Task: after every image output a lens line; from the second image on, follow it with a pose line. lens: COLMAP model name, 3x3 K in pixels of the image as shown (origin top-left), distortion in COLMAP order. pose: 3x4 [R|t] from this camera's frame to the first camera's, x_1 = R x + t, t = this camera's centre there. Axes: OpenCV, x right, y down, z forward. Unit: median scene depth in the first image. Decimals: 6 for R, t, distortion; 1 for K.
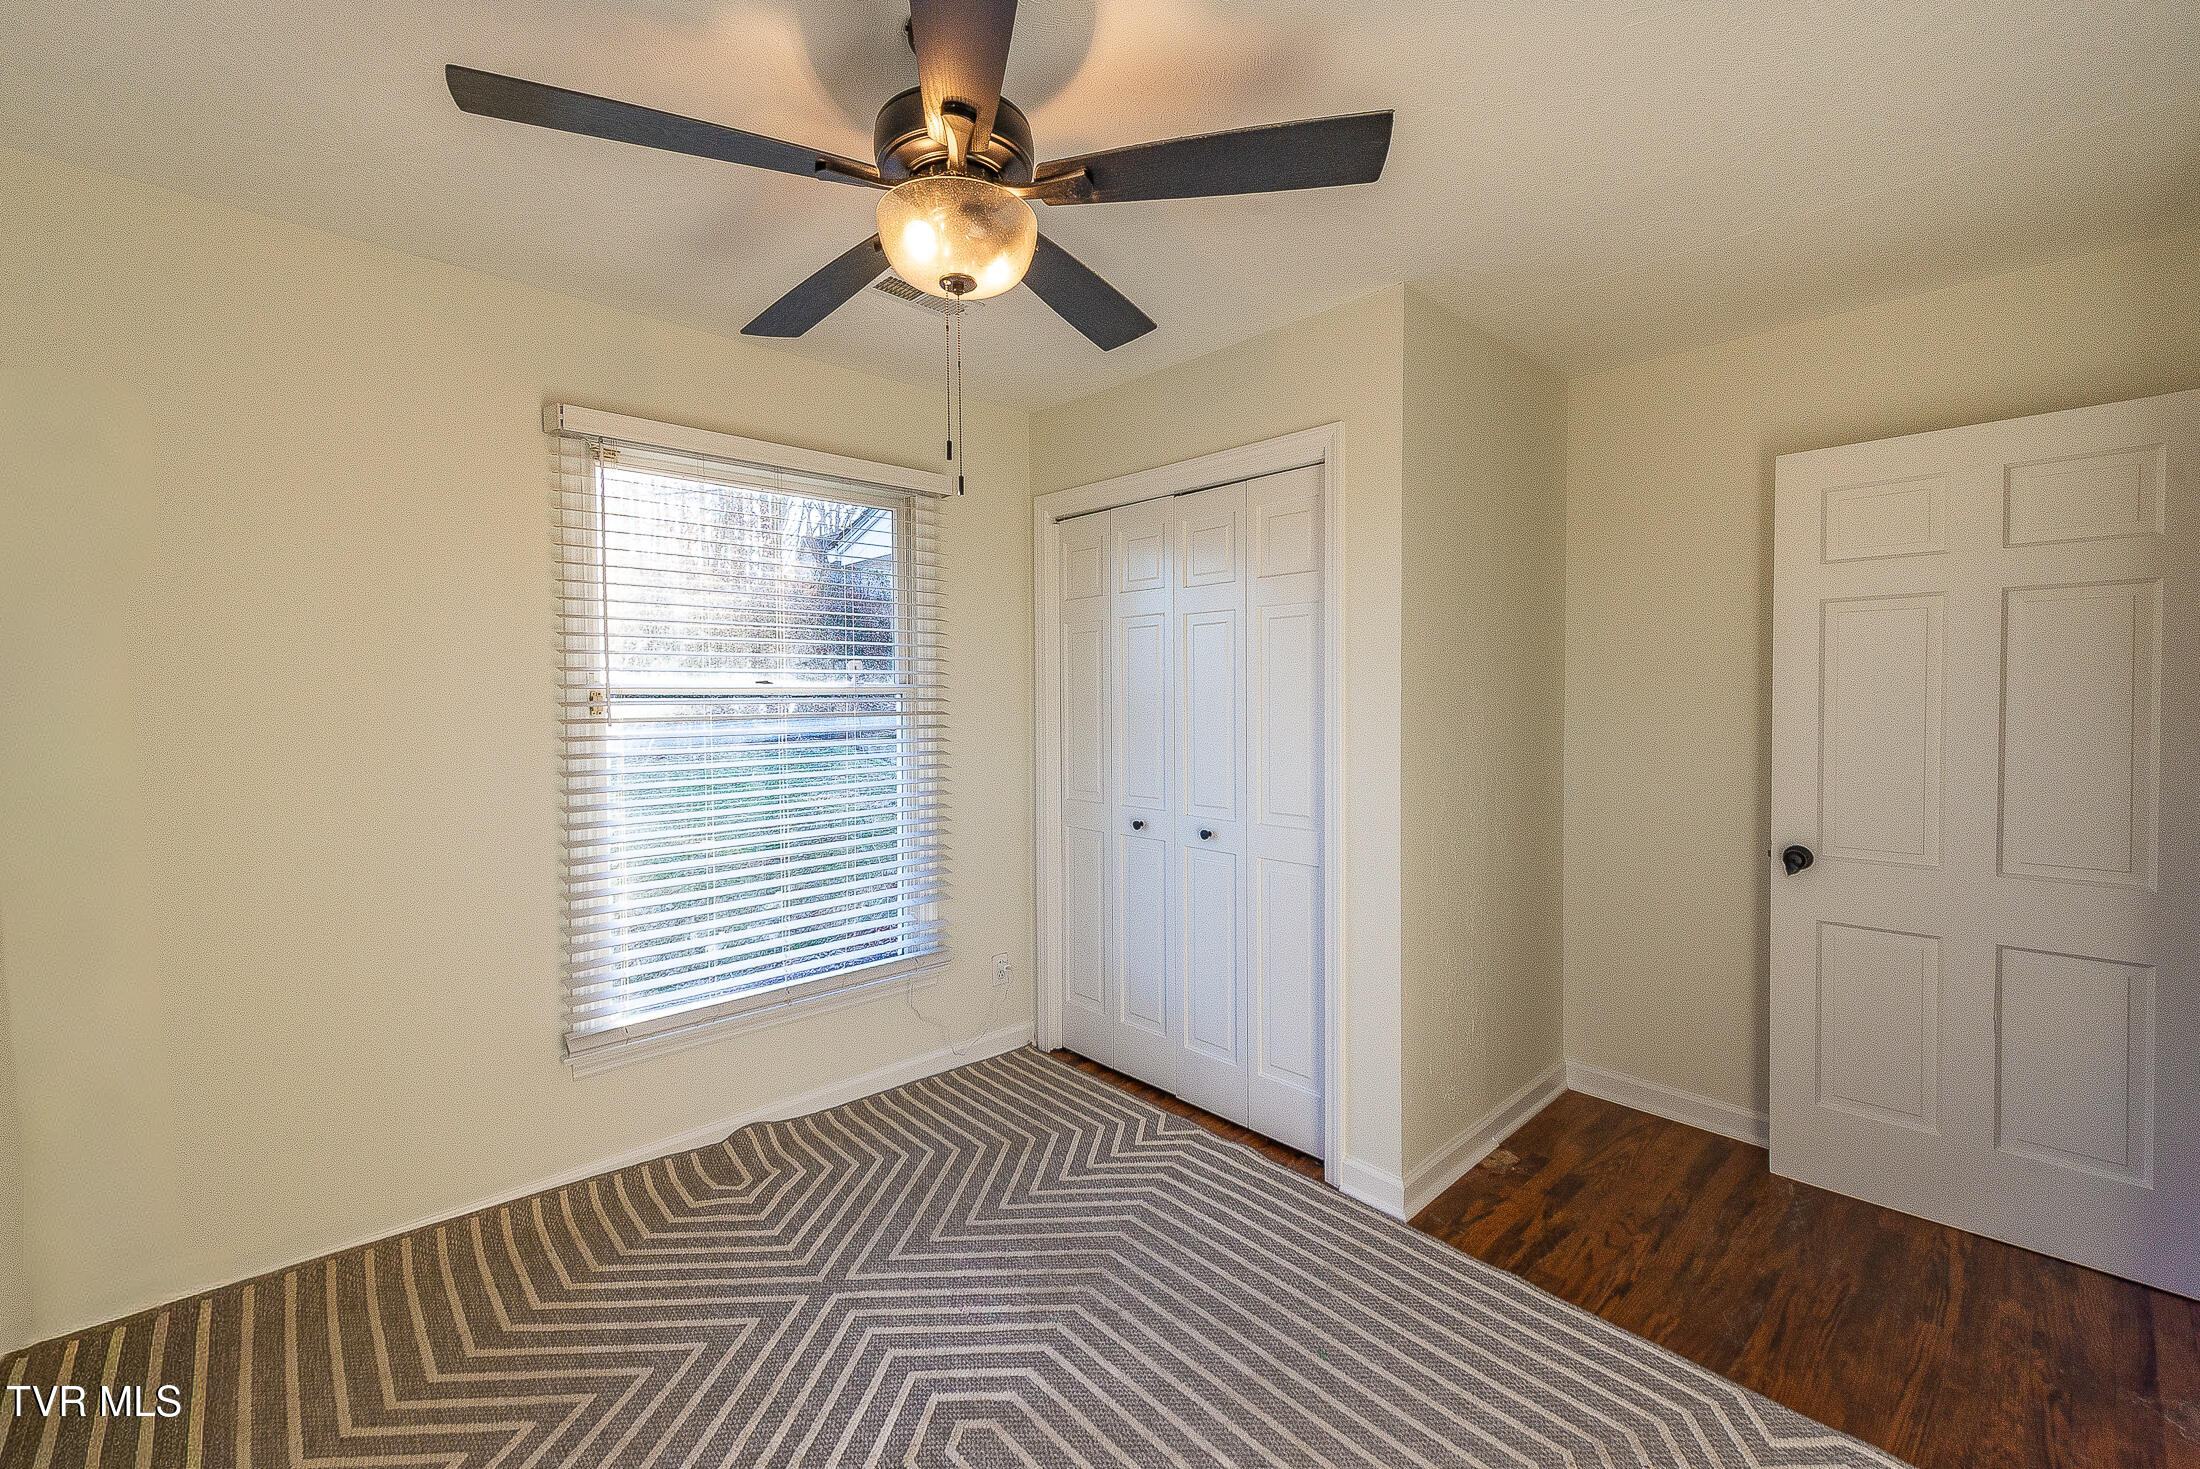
lens RADIAL K [[887.0, 0, 1054.0], [0, 887.0, 707.7], [0, 0, 1]] dist [-0.000720, -0.007594]
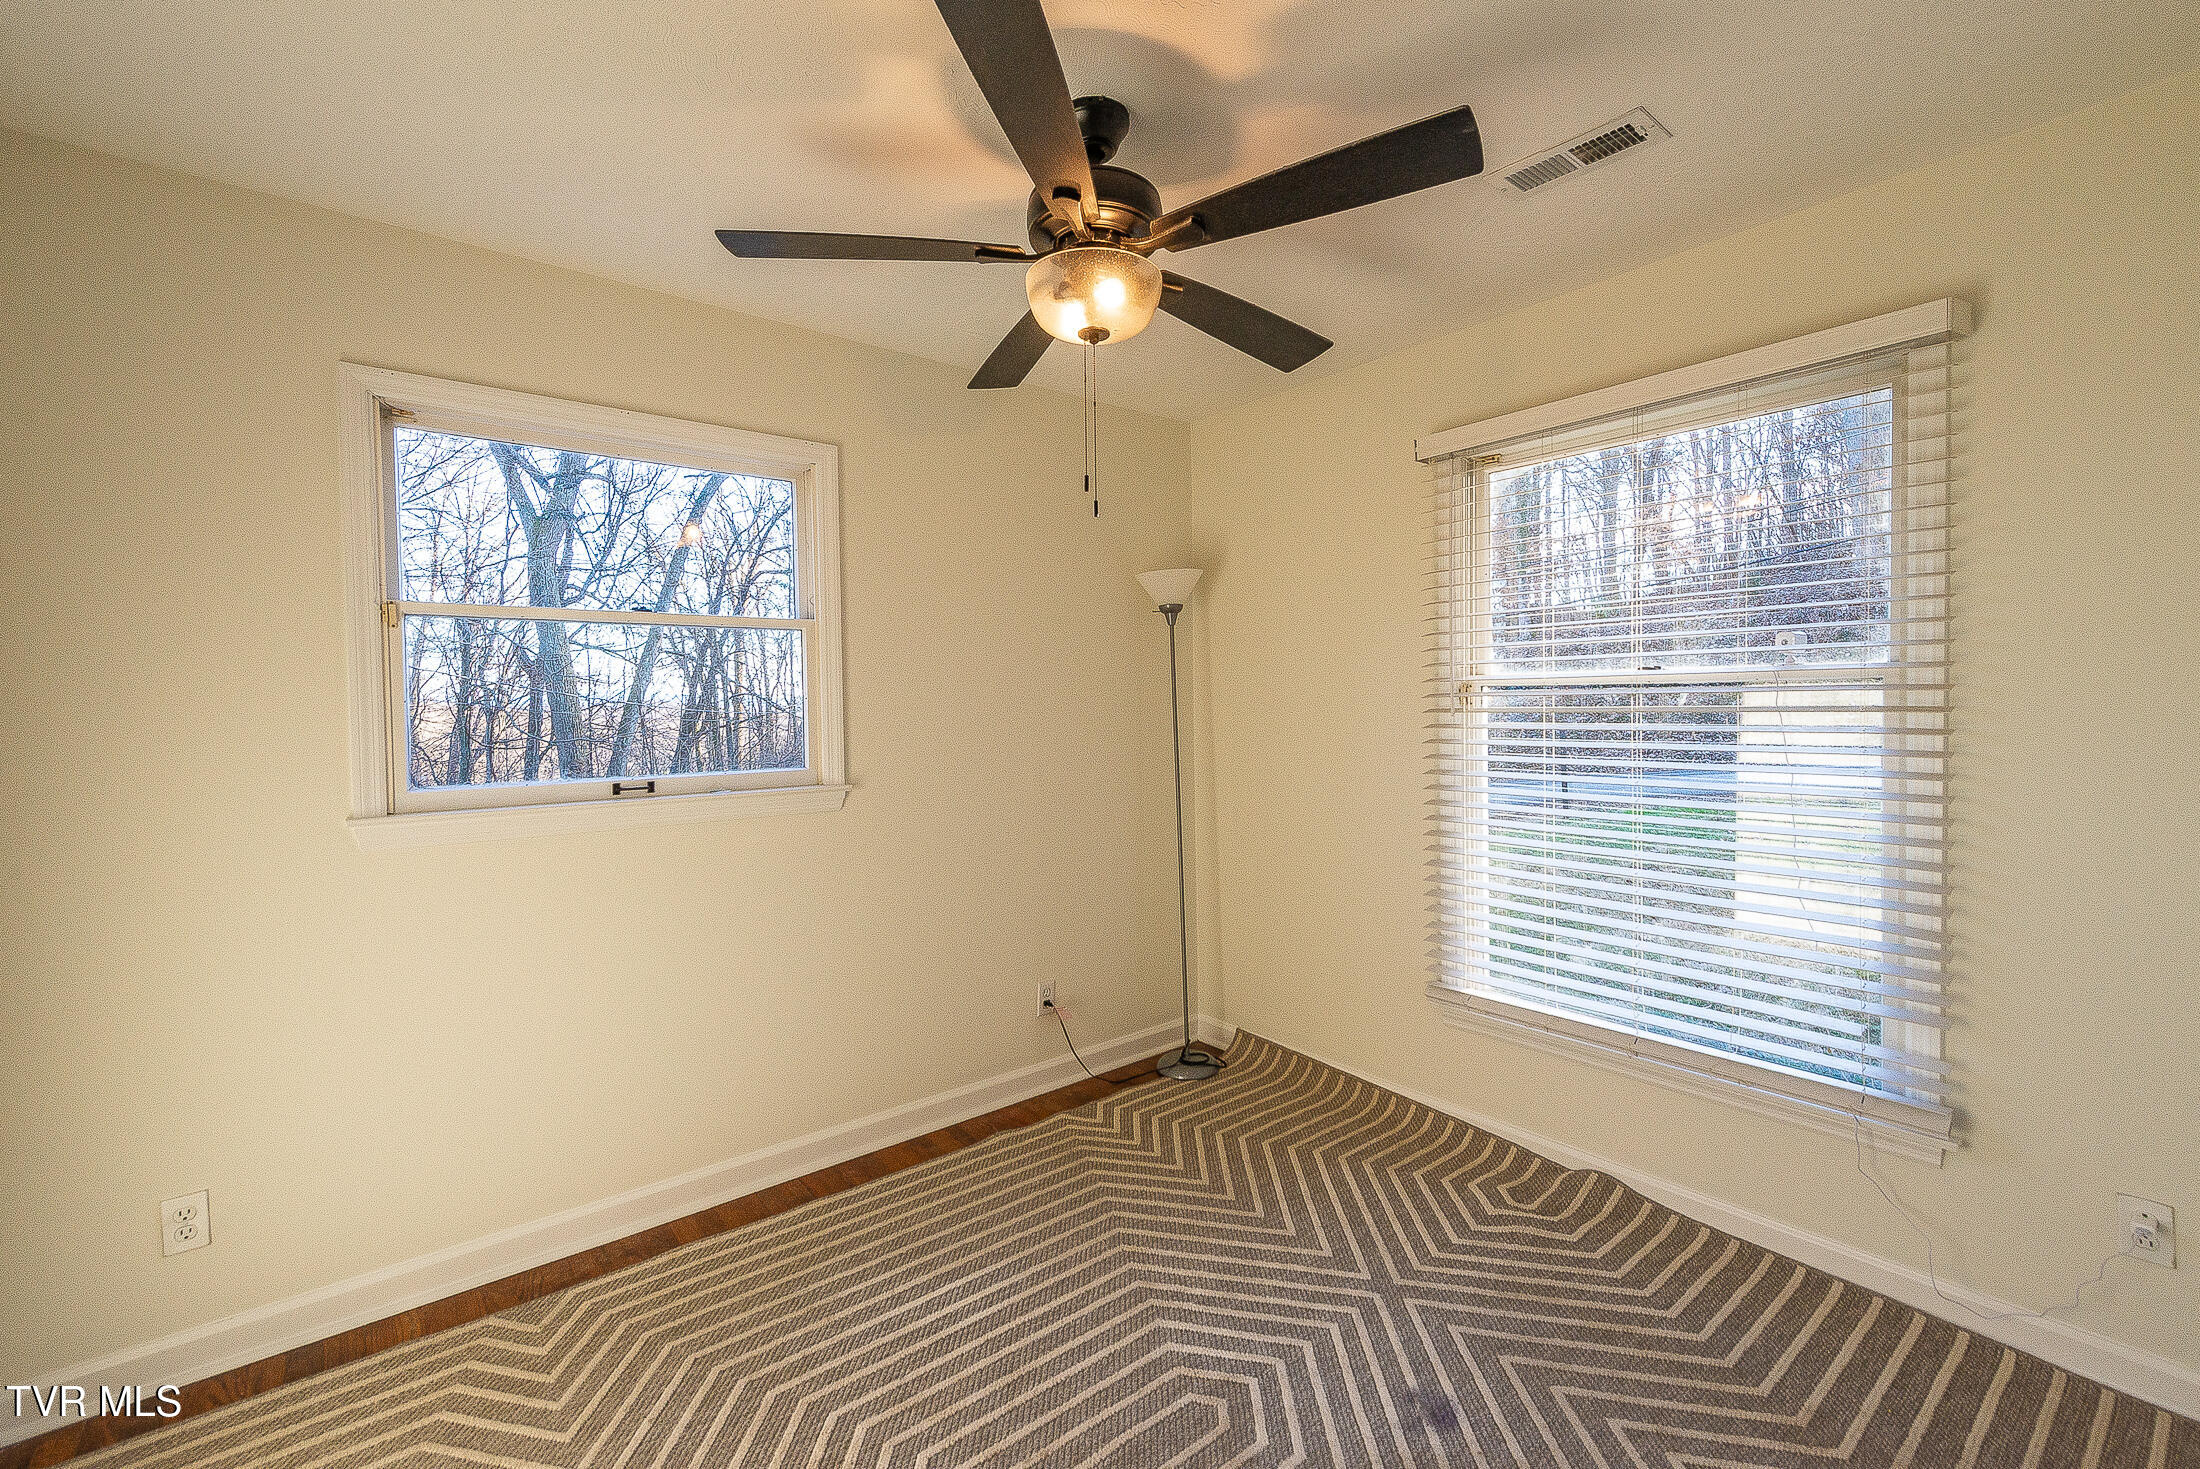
lens RADIAL K [[863.9, 0, 1096.0], [0, 863.9, 719.9], [0, 0, 1]] dist [0.021855, -0.006838]
pose [[-0.009829, 0.028938, -0.999533, 0.571468], [-0.001541, 0.999580, 0.028955, -0.003999], [0.999951, 0.001825, -0.009780, 0.559559]]
